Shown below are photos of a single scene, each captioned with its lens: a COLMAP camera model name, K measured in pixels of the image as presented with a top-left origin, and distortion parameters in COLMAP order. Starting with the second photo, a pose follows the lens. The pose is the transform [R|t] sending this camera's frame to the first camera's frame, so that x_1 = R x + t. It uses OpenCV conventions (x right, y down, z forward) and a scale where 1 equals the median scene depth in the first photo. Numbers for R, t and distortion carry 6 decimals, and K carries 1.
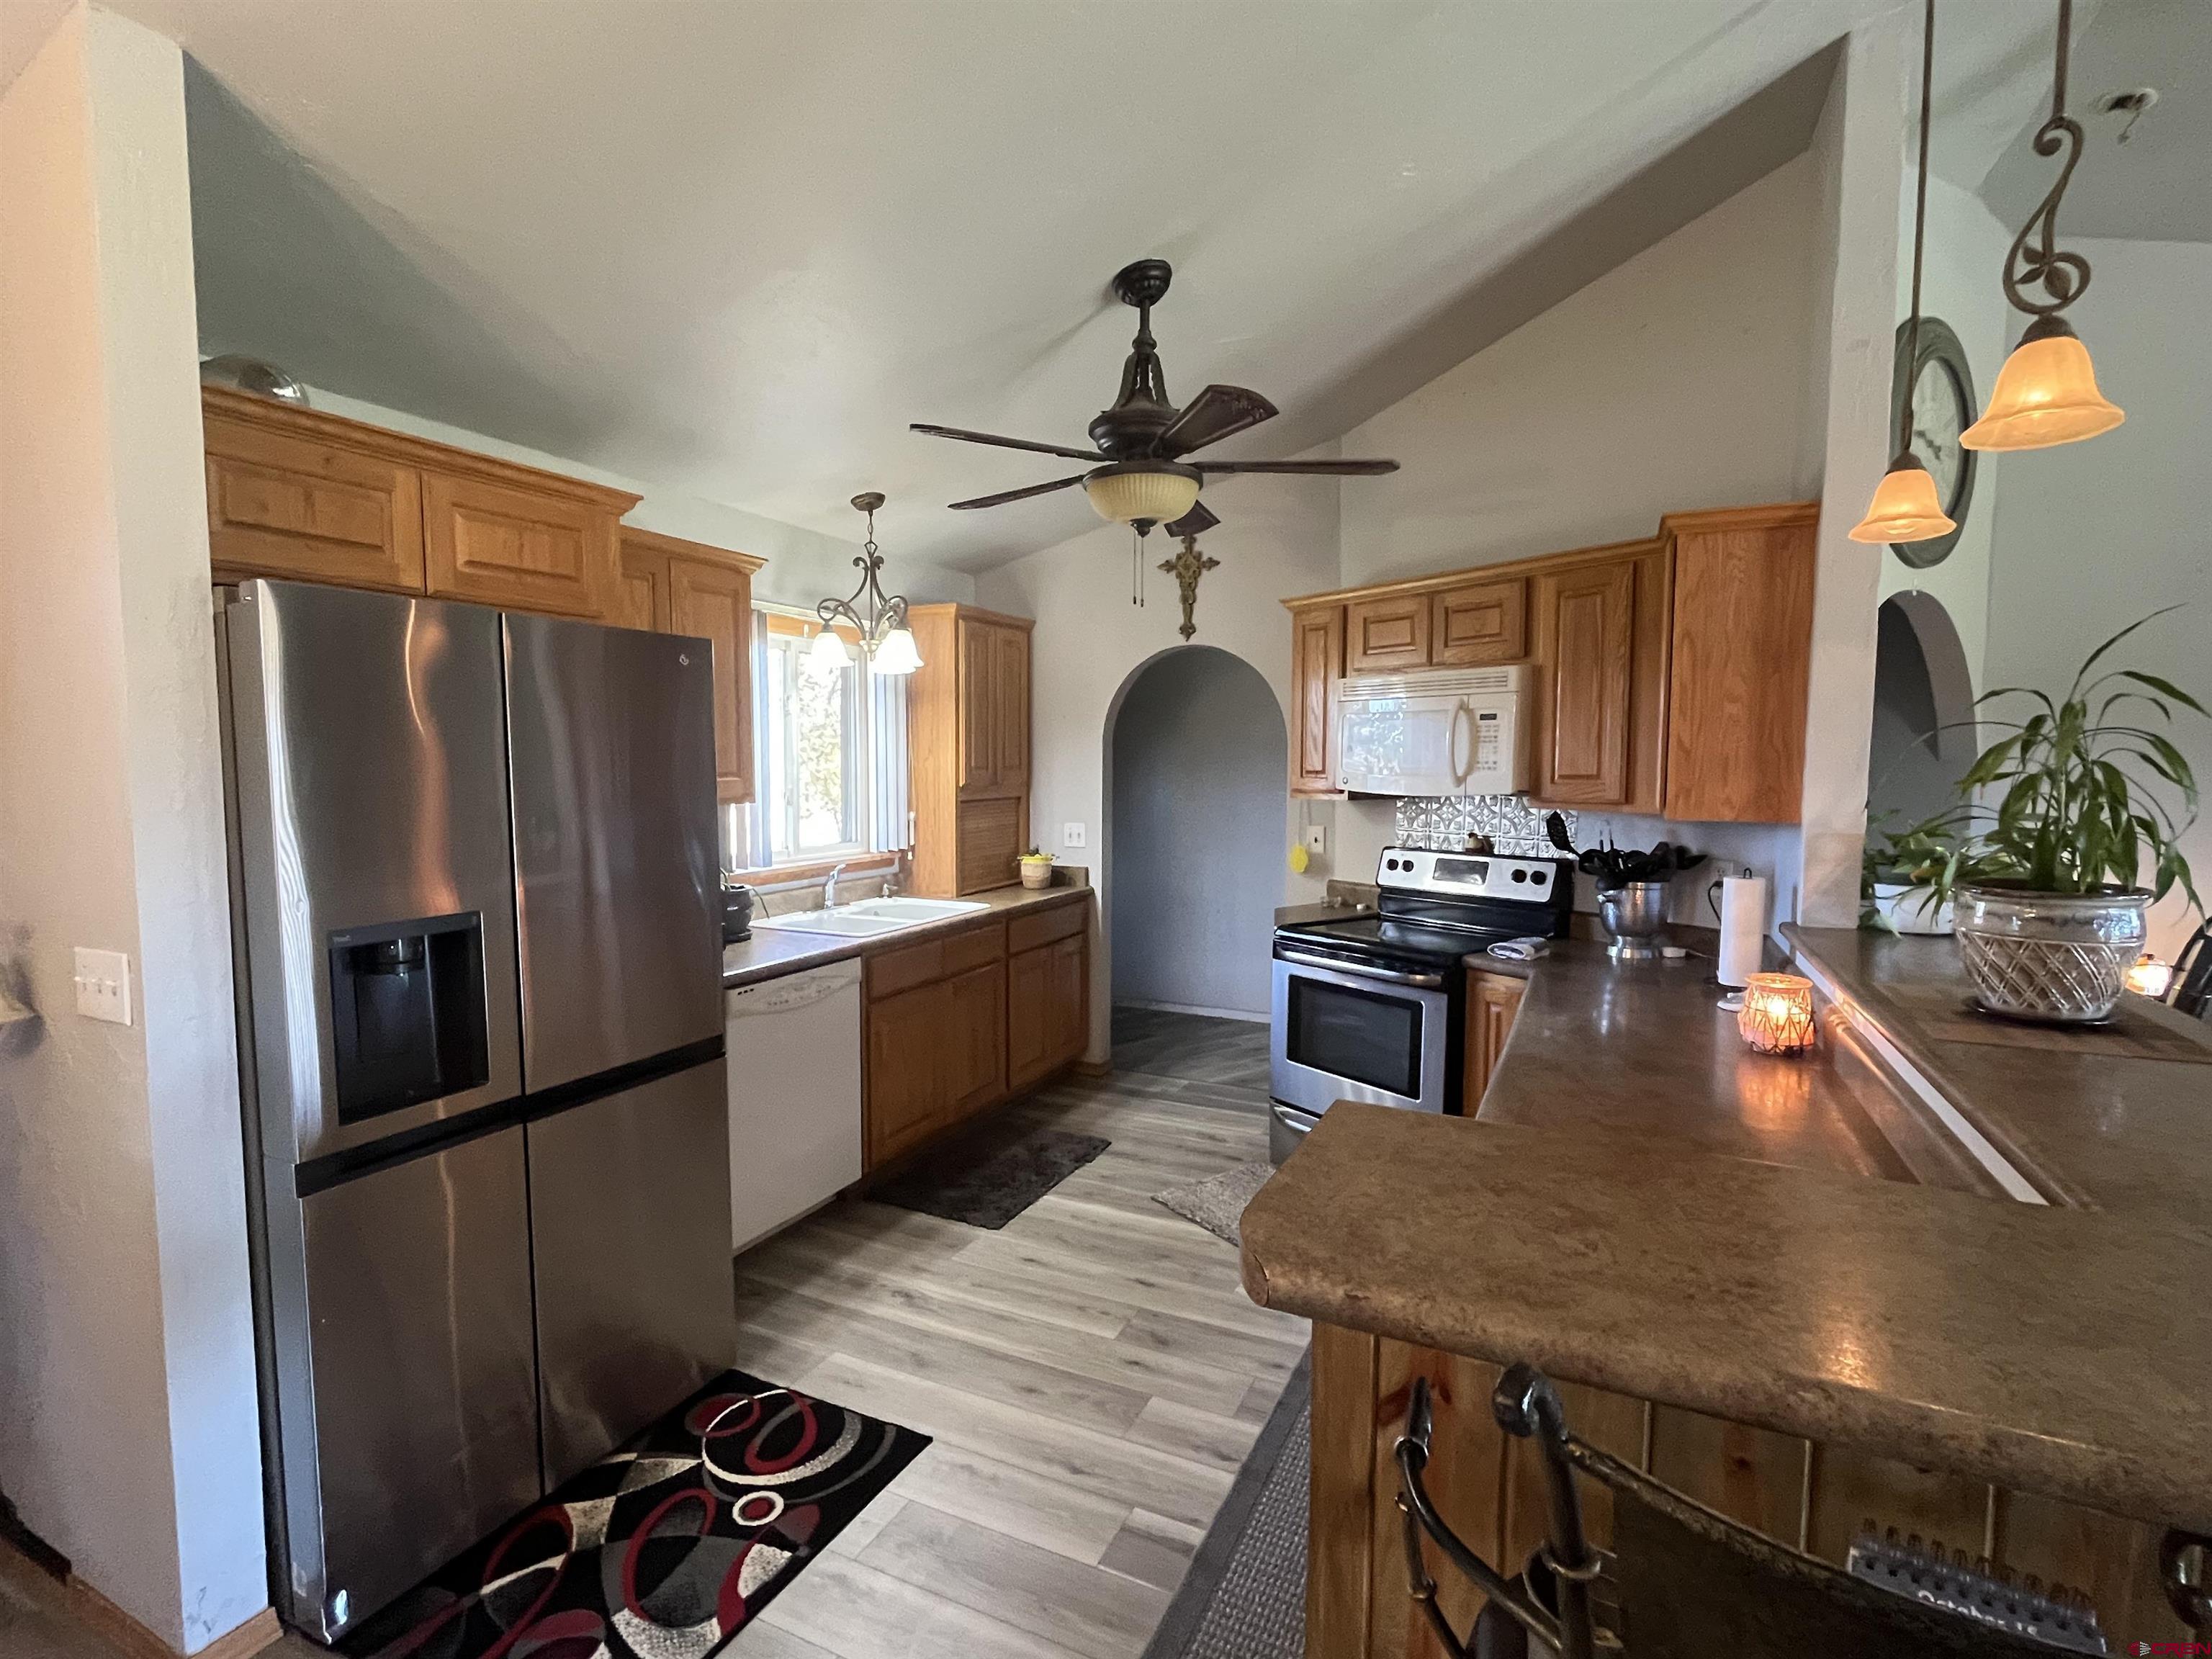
lens RADIAL K [[1030.1, 0, 1104.8], [0, 1030.1, 832.9], [0, 0, 1]] dist [0.003771, 0.000259]
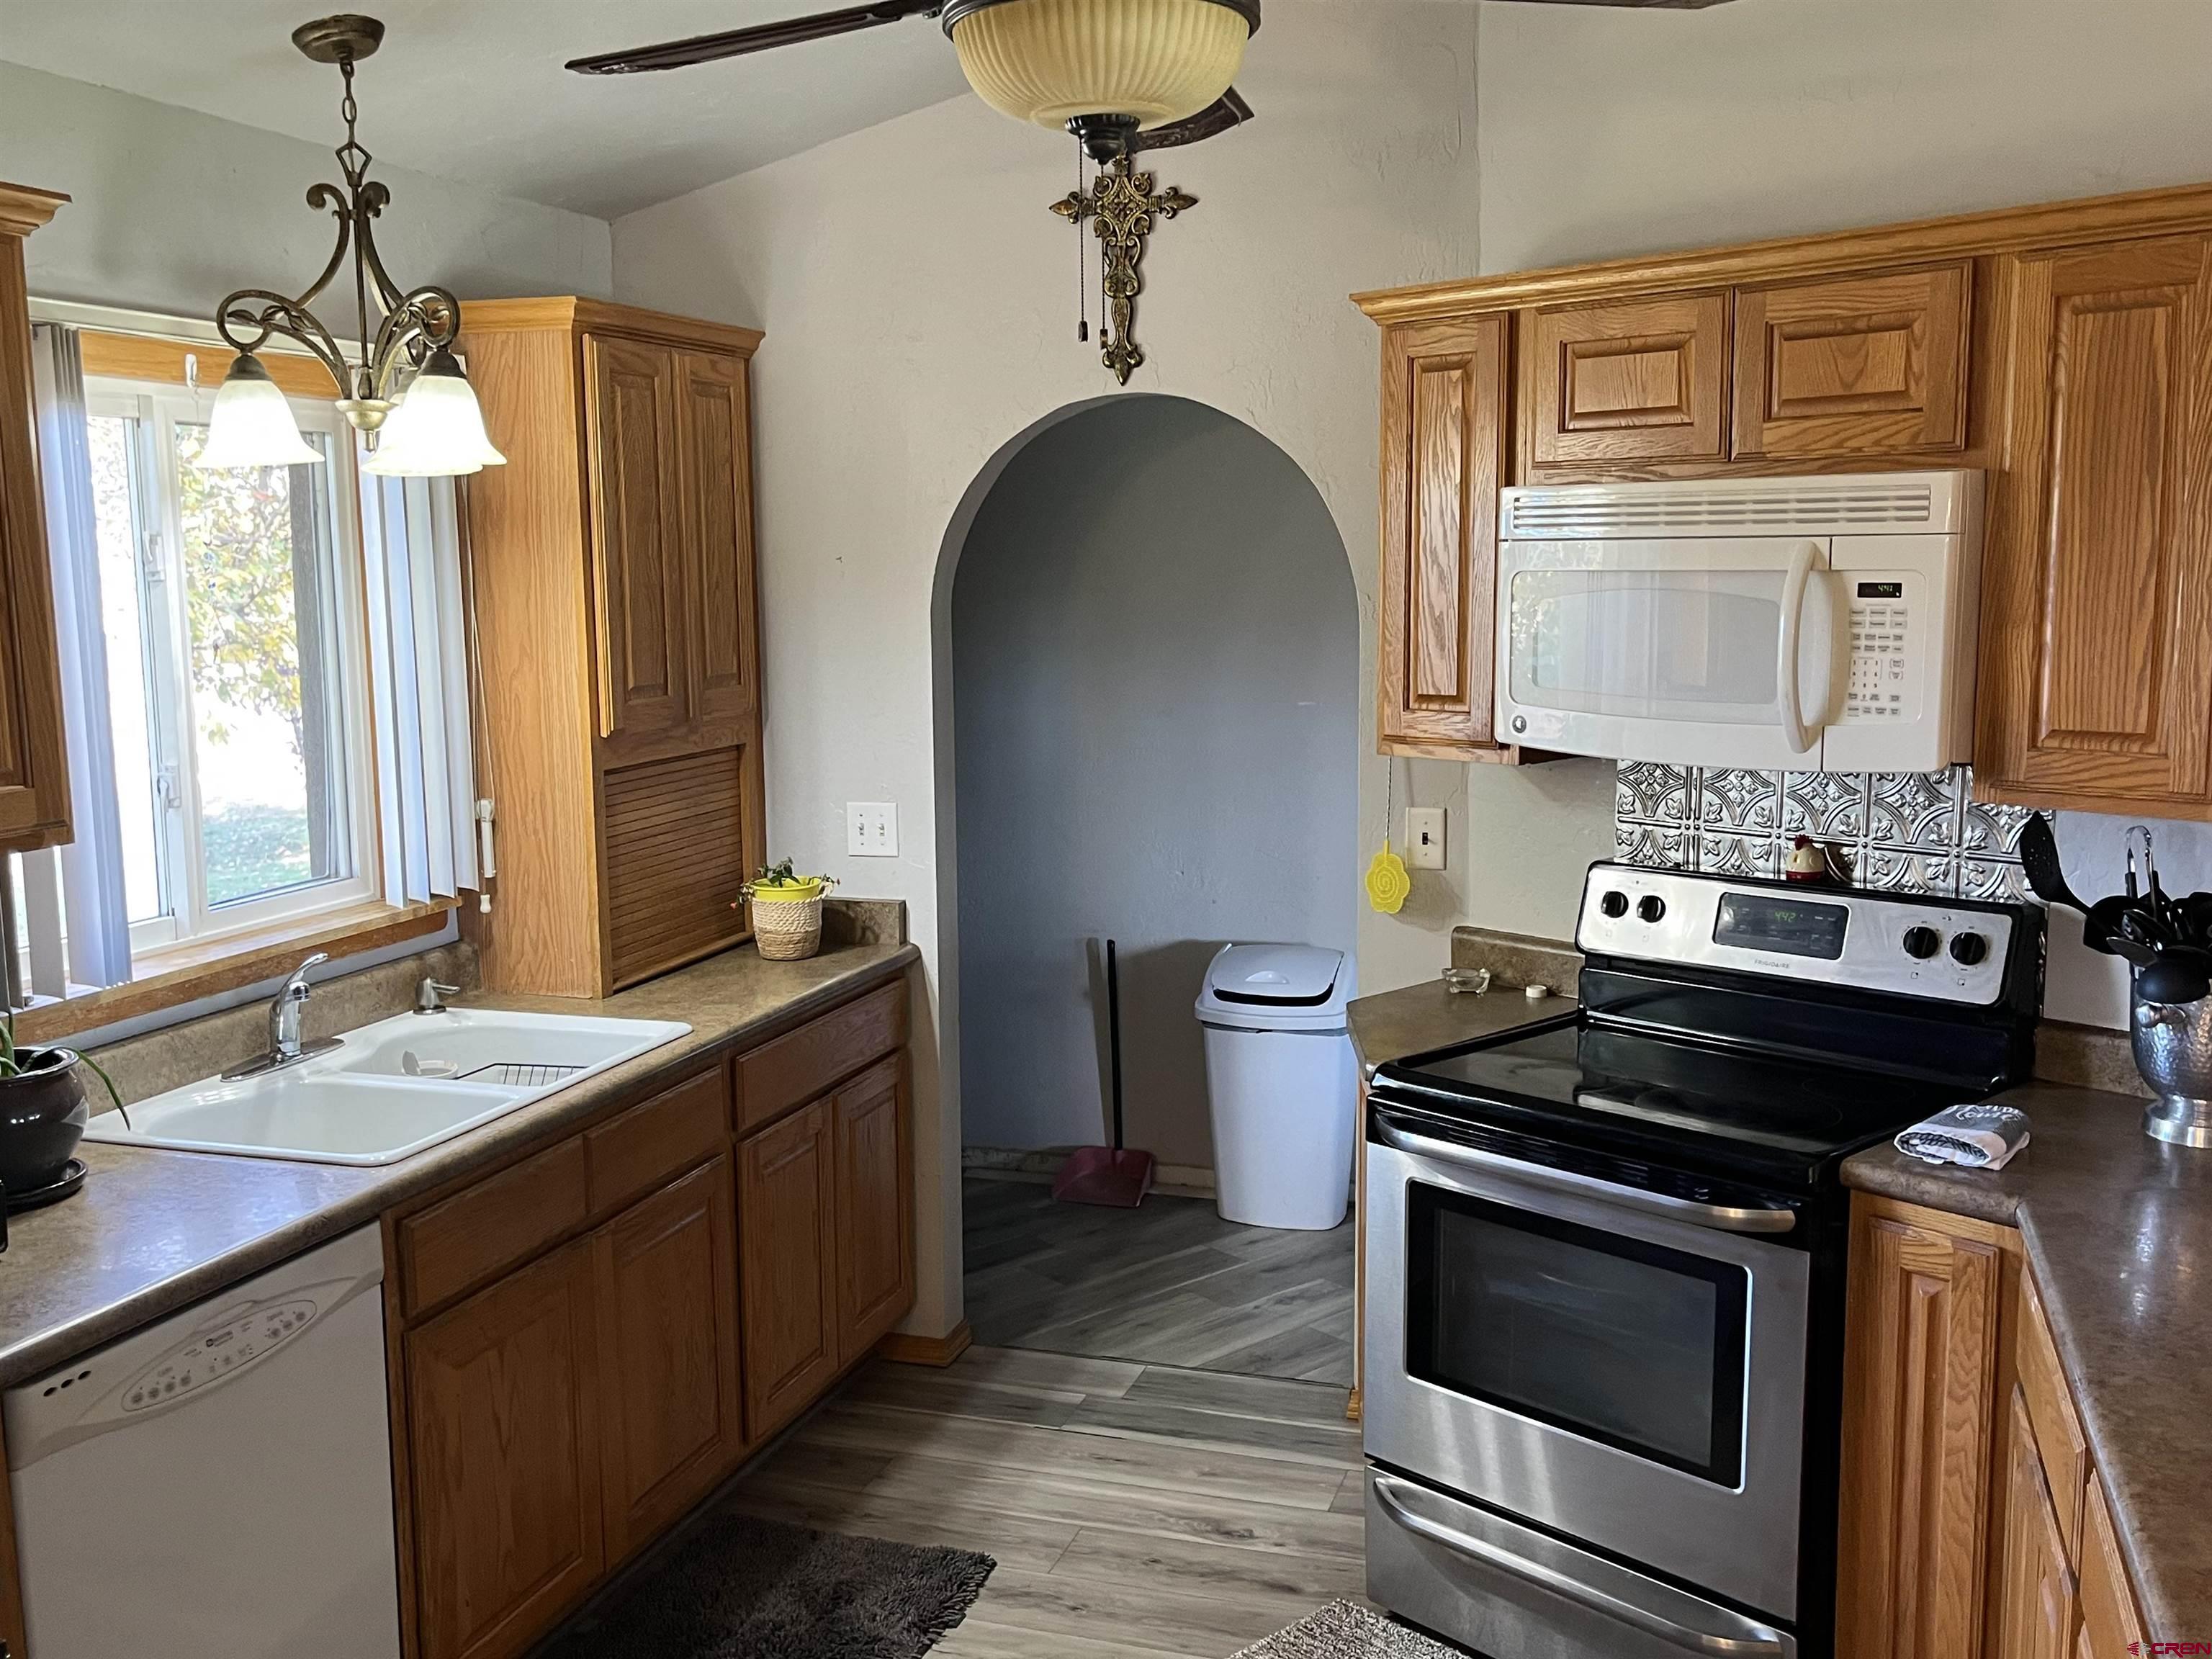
lens RADIAL K [[2003.8, 0, 1110.7], [0, 2003.8, 828.2], [0, 0, 1]] dist [0.048377, -0.015903]
pose [[0.991250, -0.031106, 0.128278, -0.046050], [0.022401, 0.997382, 0.068757, -0.067104], [-0.130081, -0.065282, 0.989352, 0.176357]]
